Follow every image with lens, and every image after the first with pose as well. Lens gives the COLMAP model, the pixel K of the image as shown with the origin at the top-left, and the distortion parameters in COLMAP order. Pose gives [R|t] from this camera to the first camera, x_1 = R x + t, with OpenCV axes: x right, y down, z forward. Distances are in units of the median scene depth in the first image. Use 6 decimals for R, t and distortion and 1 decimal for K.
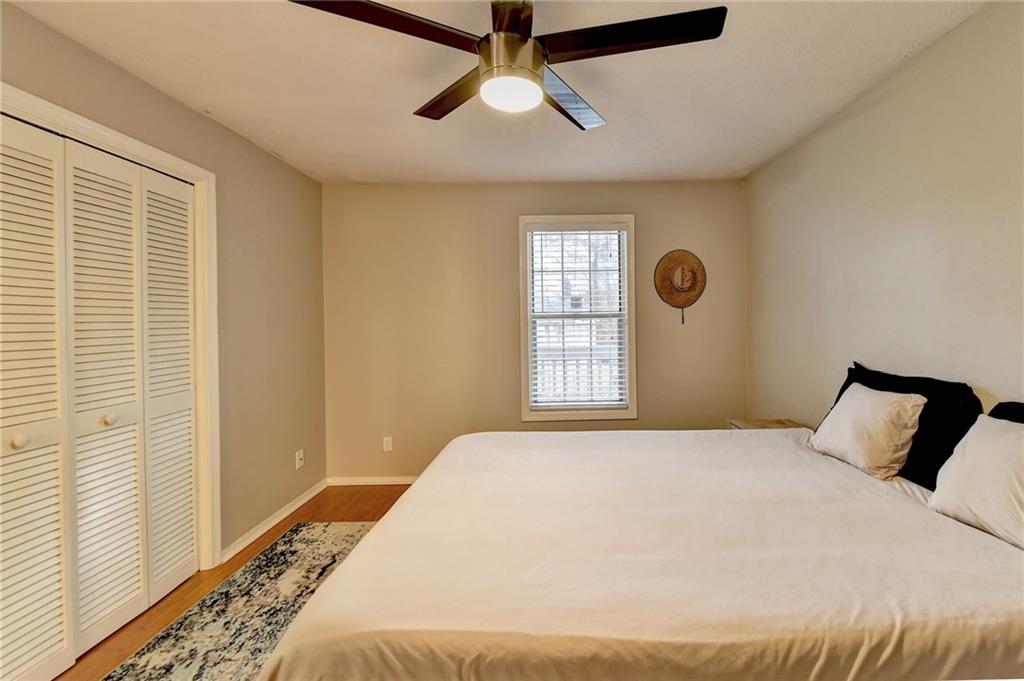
lens RADIAL K [[421.8, 0, 558.1], [0, 421.8, 320.8], [0, 0, 1]] dist [0.001597, 0.000029]
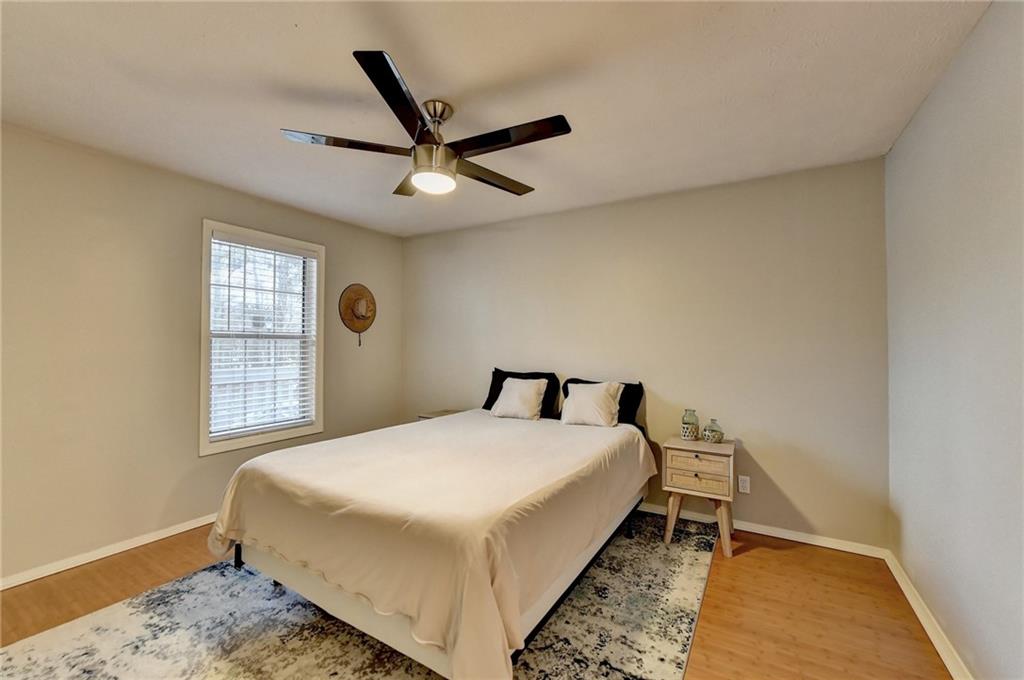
lens RADIAL K [[414.7, 0, 519.0], [0, 414.7, 333.9], [0, 0, 1]] dist [-0.006882, -0.000096]
pose [[0.511061, 0.039023, 0.858658, -0.476150], [-0.013617, 0.999211, -0.037306, 0.010808], [-0.859436, 0.007373, 0.511190, 0.008599]]
